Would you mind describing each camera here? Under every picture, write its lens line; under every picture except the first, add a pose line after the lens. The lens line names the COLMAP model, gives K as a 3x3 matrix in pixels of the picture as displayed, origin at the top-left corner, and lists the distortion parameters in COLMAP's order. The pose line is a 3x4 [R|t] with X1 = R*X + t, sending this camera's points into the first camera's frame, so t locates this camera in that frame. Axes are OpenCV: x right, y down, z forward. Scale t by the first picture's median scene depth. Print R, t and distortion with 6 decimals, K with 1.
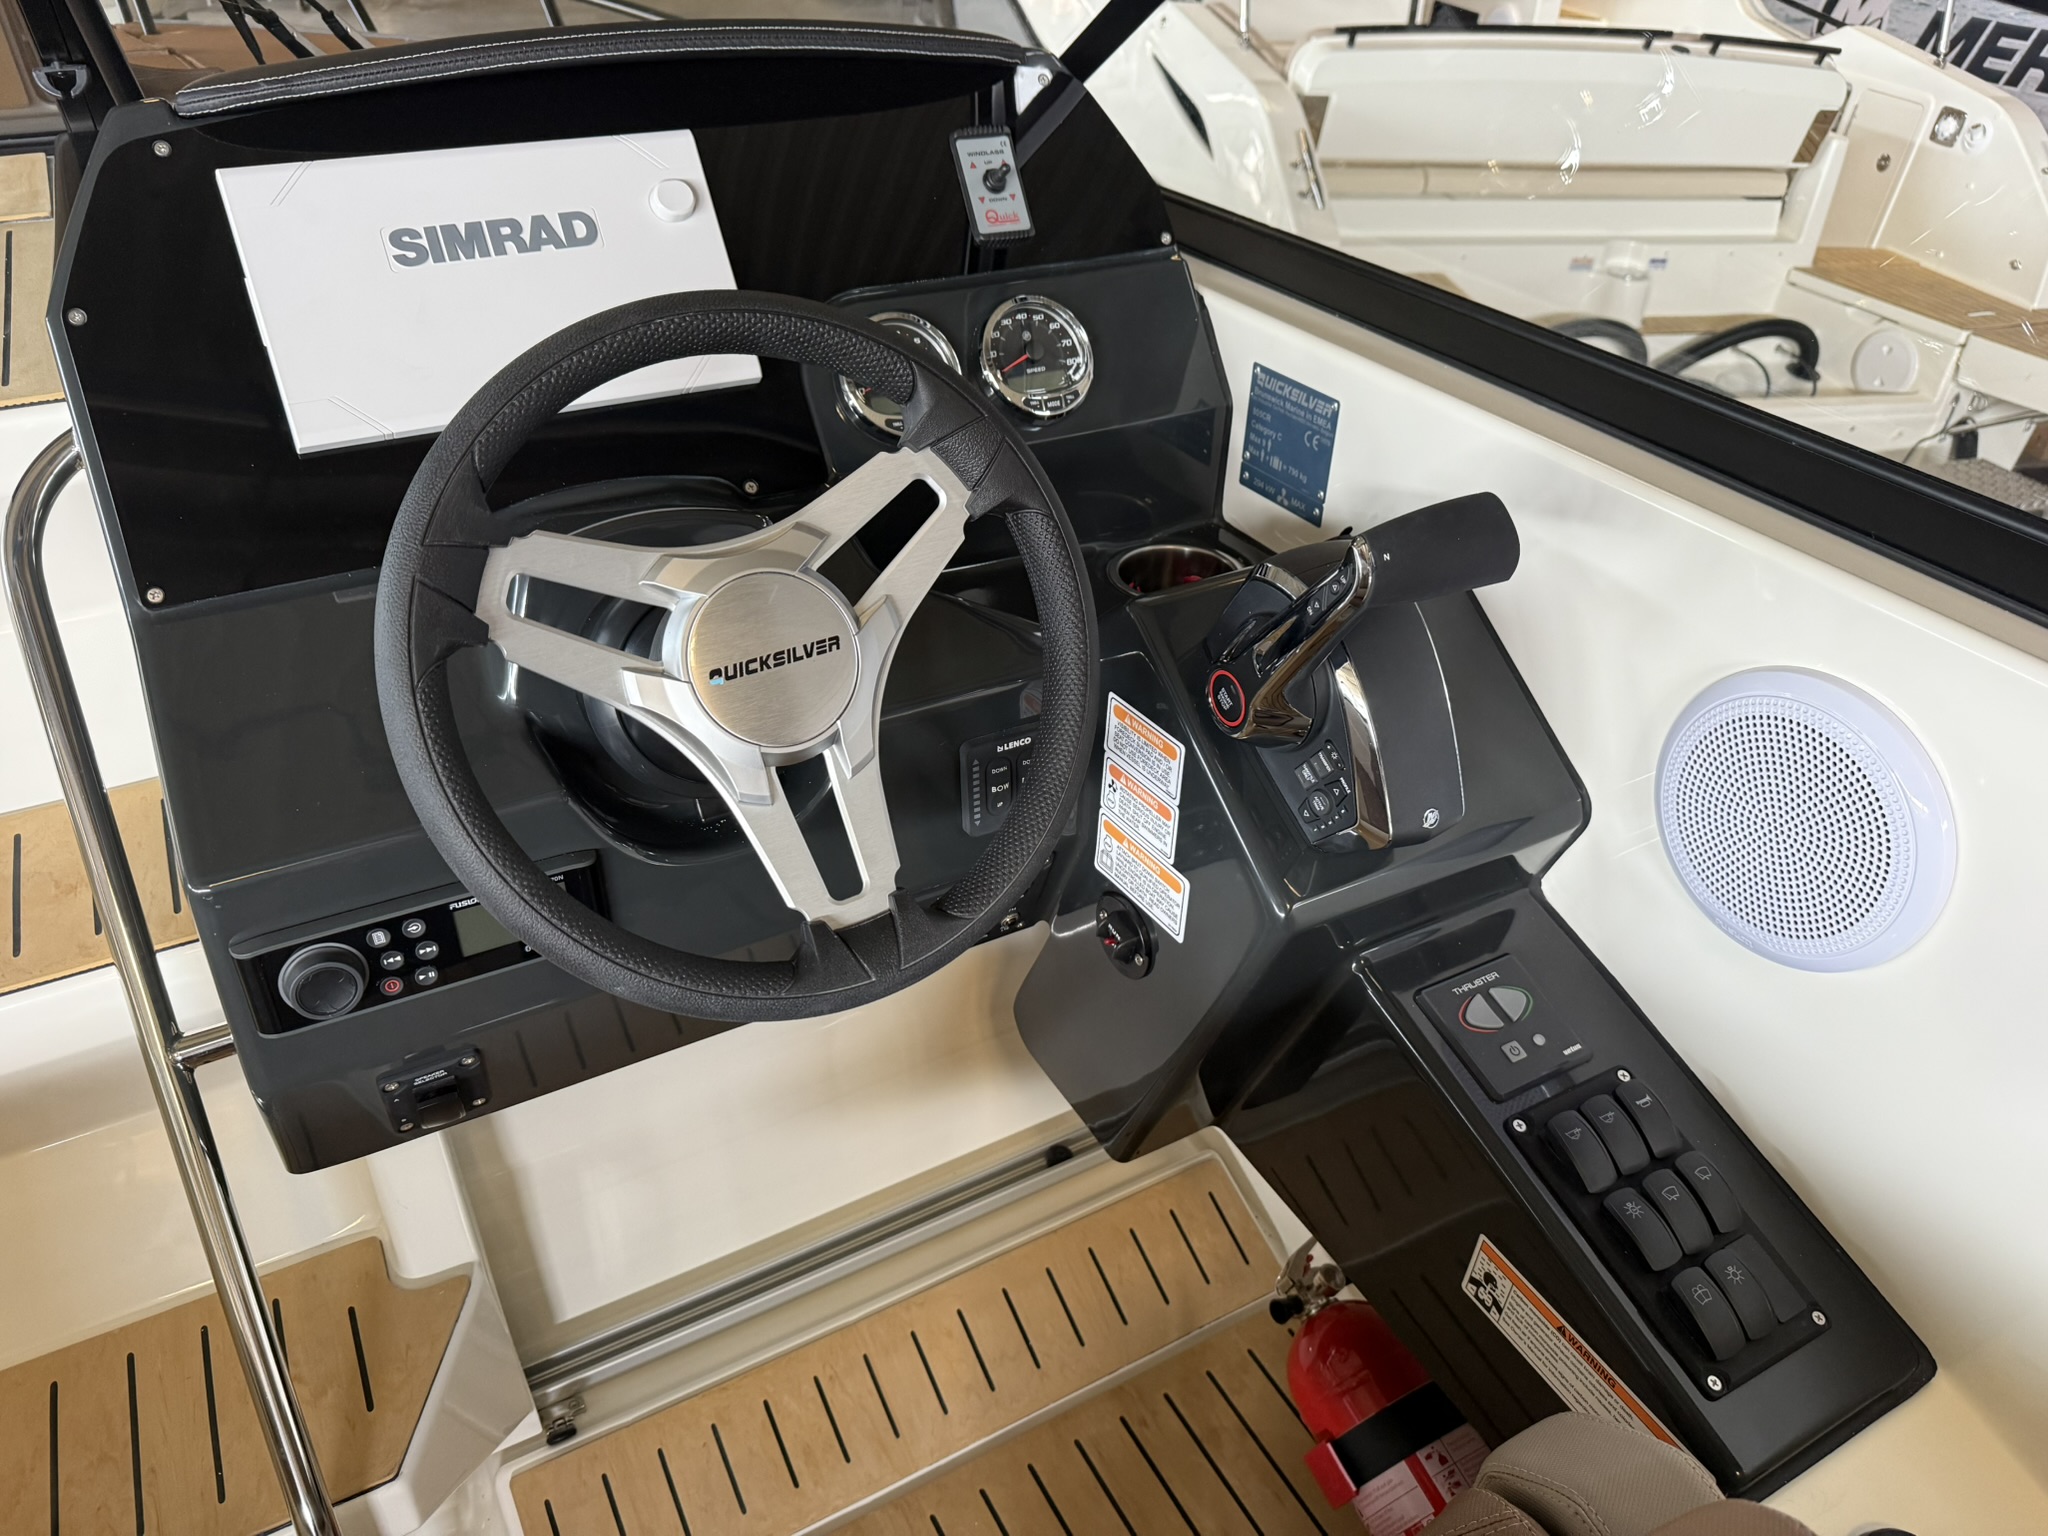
lens RADIAL K [[1459.0, 0, 1029.3], [0, 1459.0, 770.5], [0, 0, 1]] dist [-0.002057, -0.002434]
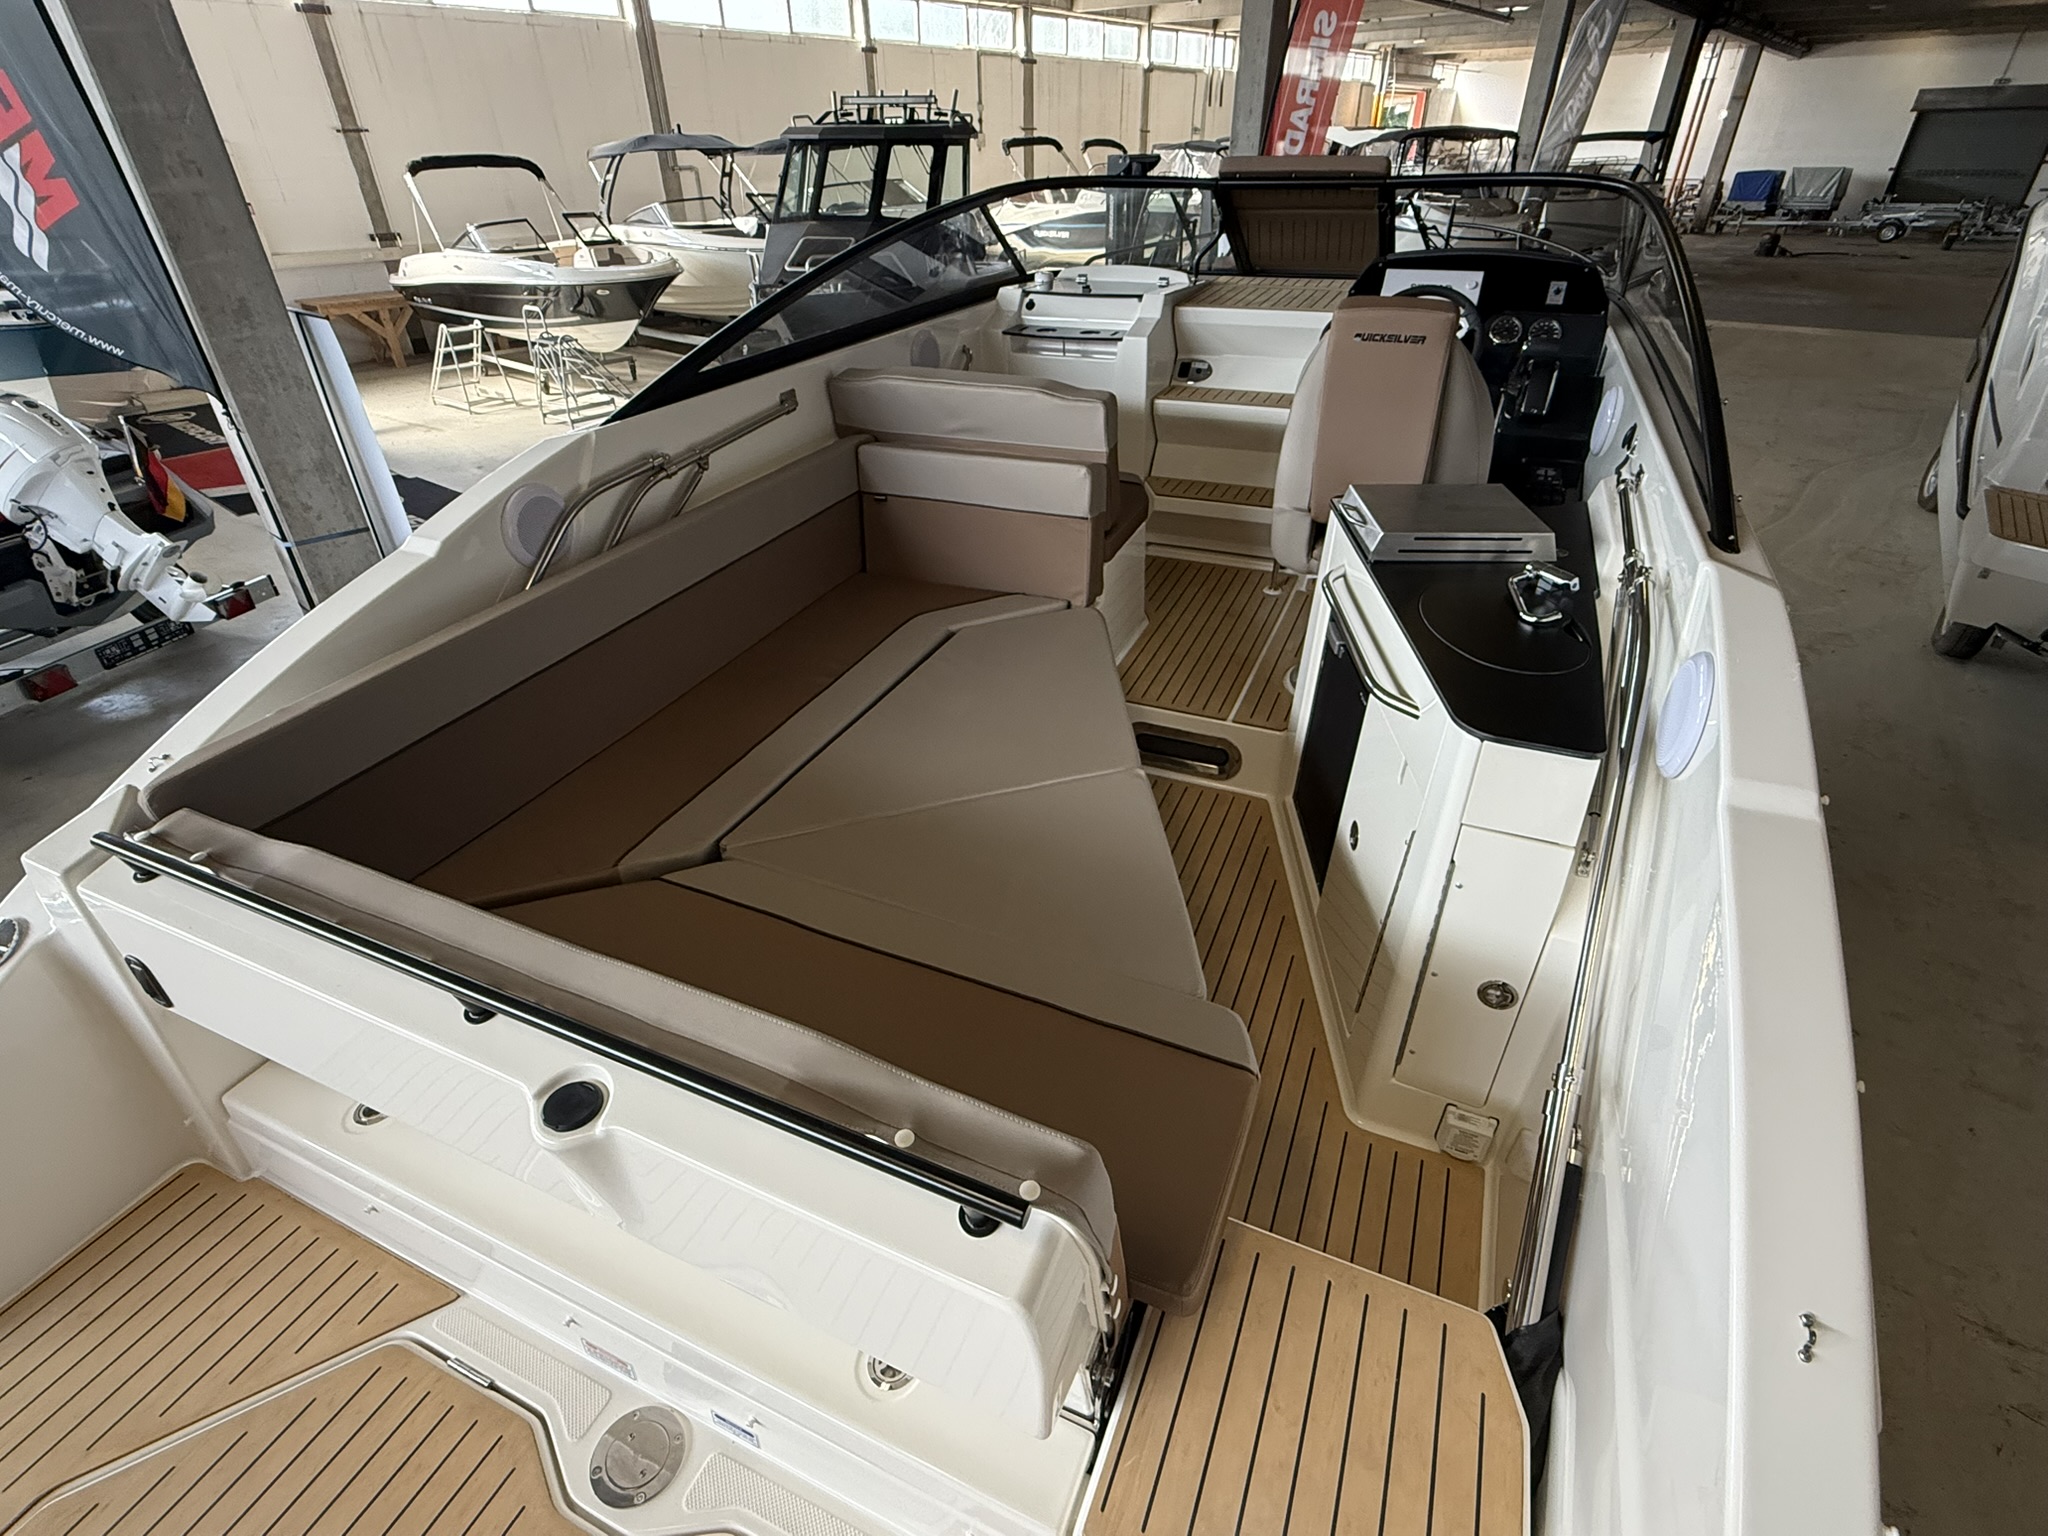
lens RADIAL K [[966.1, 0, 1020.2], [0, 966.1, 767.1], [0, 0, 1]] dist [0.000762, 0.000390]
pose [[0.597282, 0.412644, -0.687735, 0.376820], [-0.426974, 0.889475, 0.162872, 0.249408], [0.678931, 0.196364, 0.707456, -0.426204]]
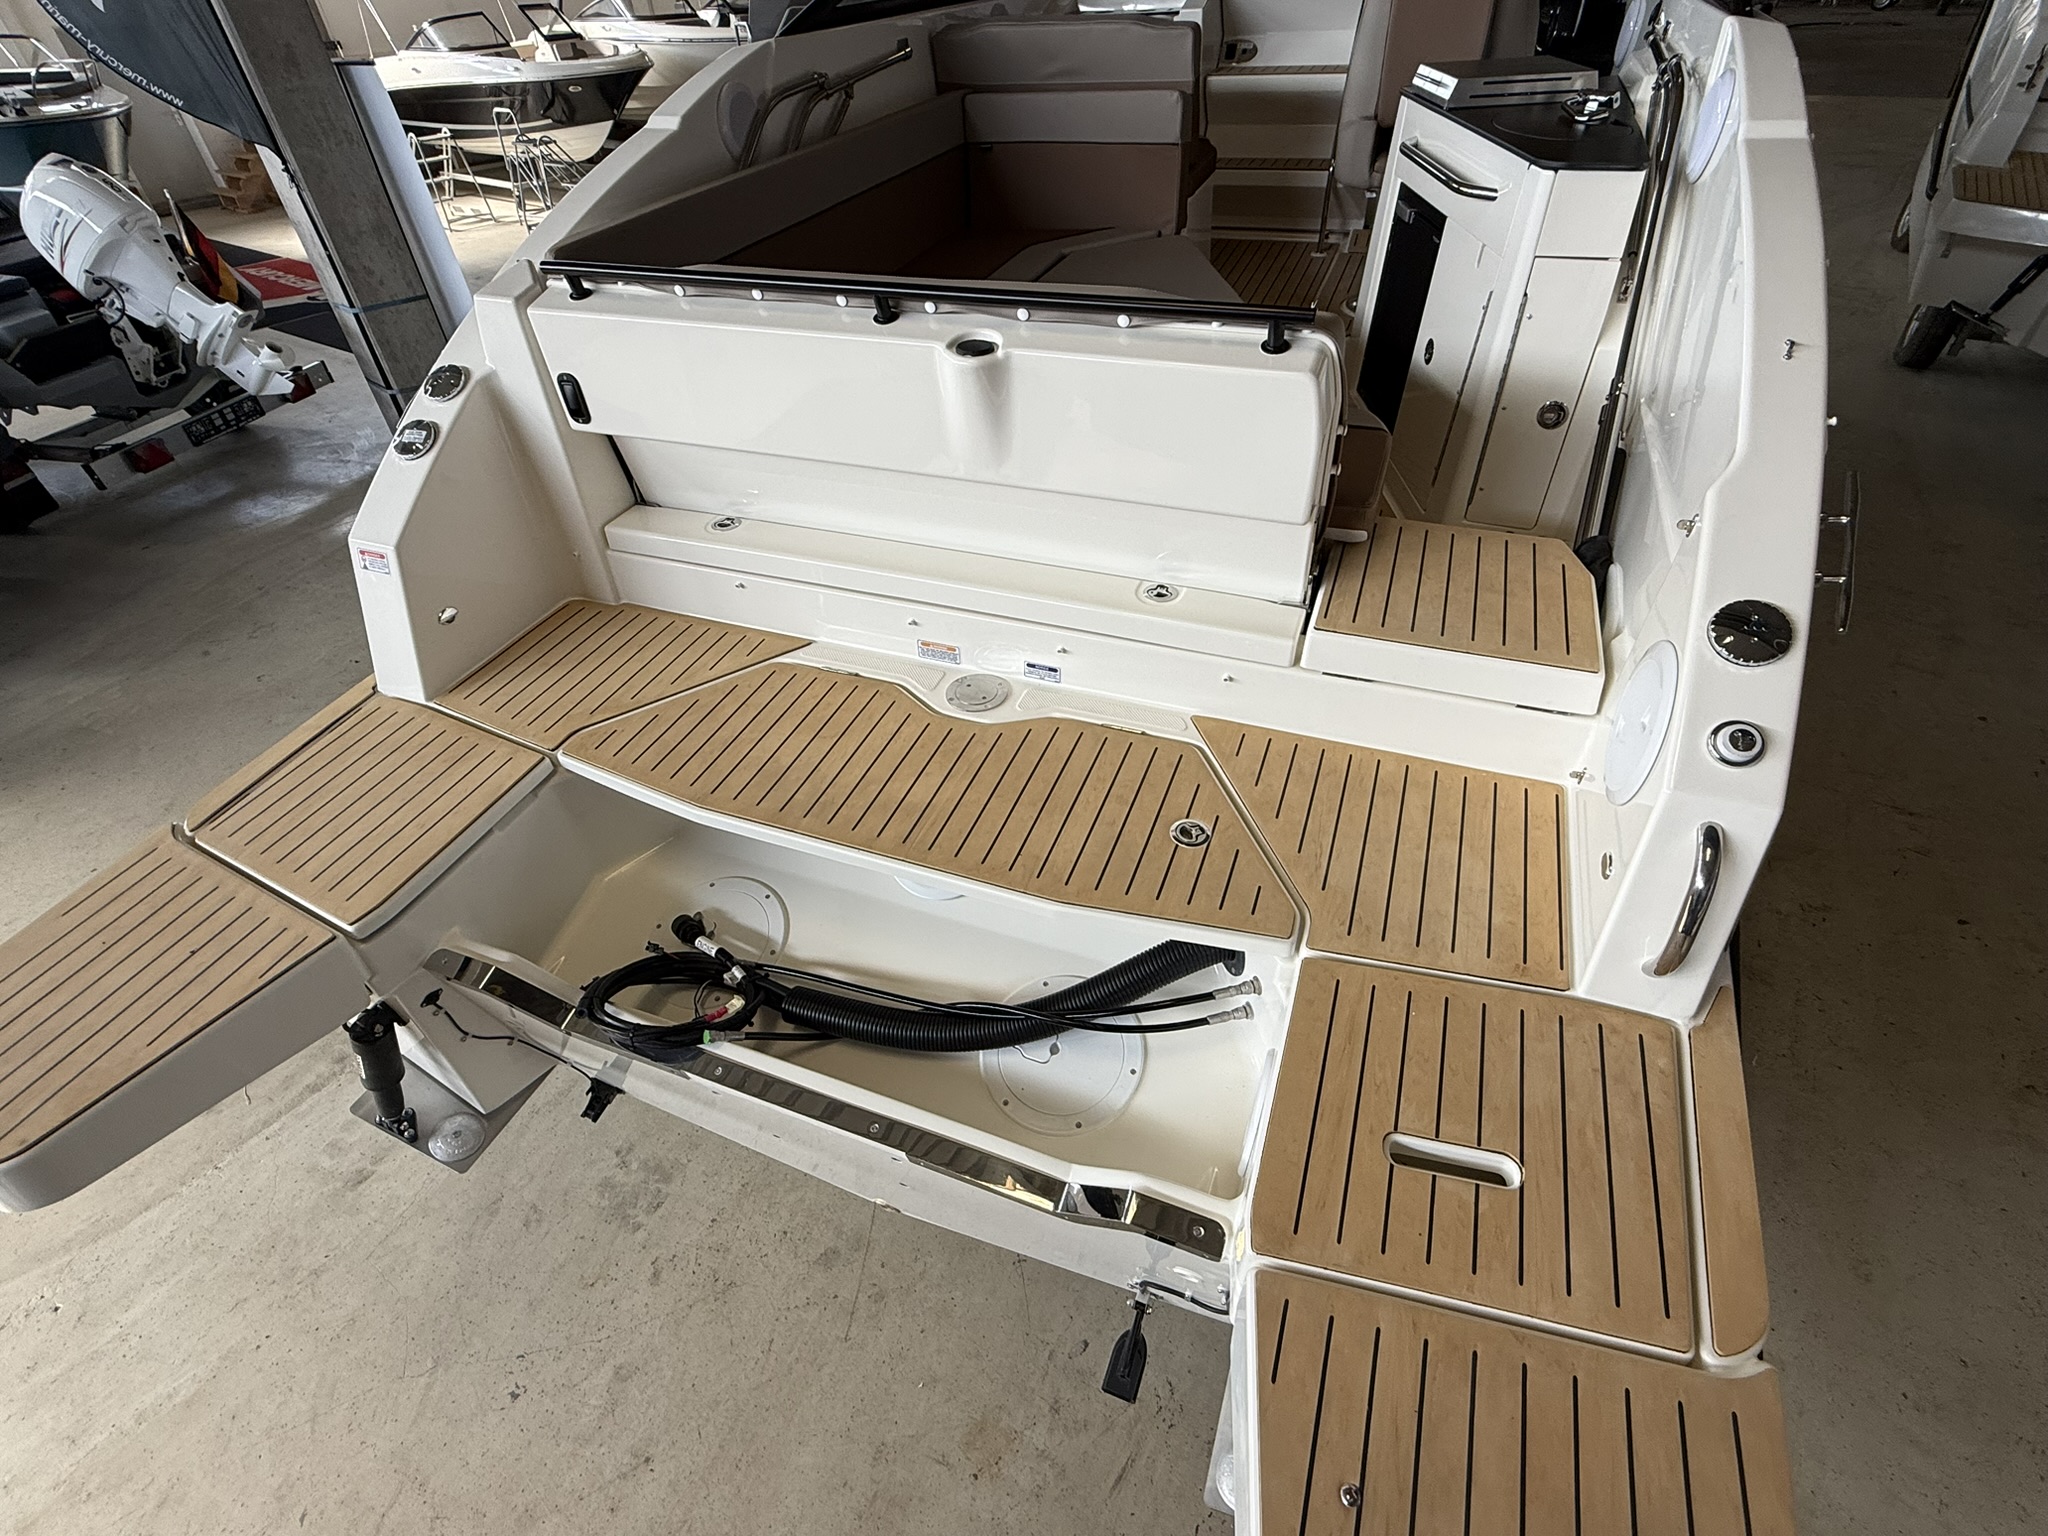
lens RADIAL K [[950.6, 0, 1022.2], [0, 950.6, 763.7], [0, 0, 1]] dist [-0.000470, 0.000791]
pose [[0.634984, 0.470951, -0.612372, 0.474537], [-0.386432, 0.880025, 0.276092, 0.433592], [0.668929, 0.061326, 0.740792, -0.549460]]
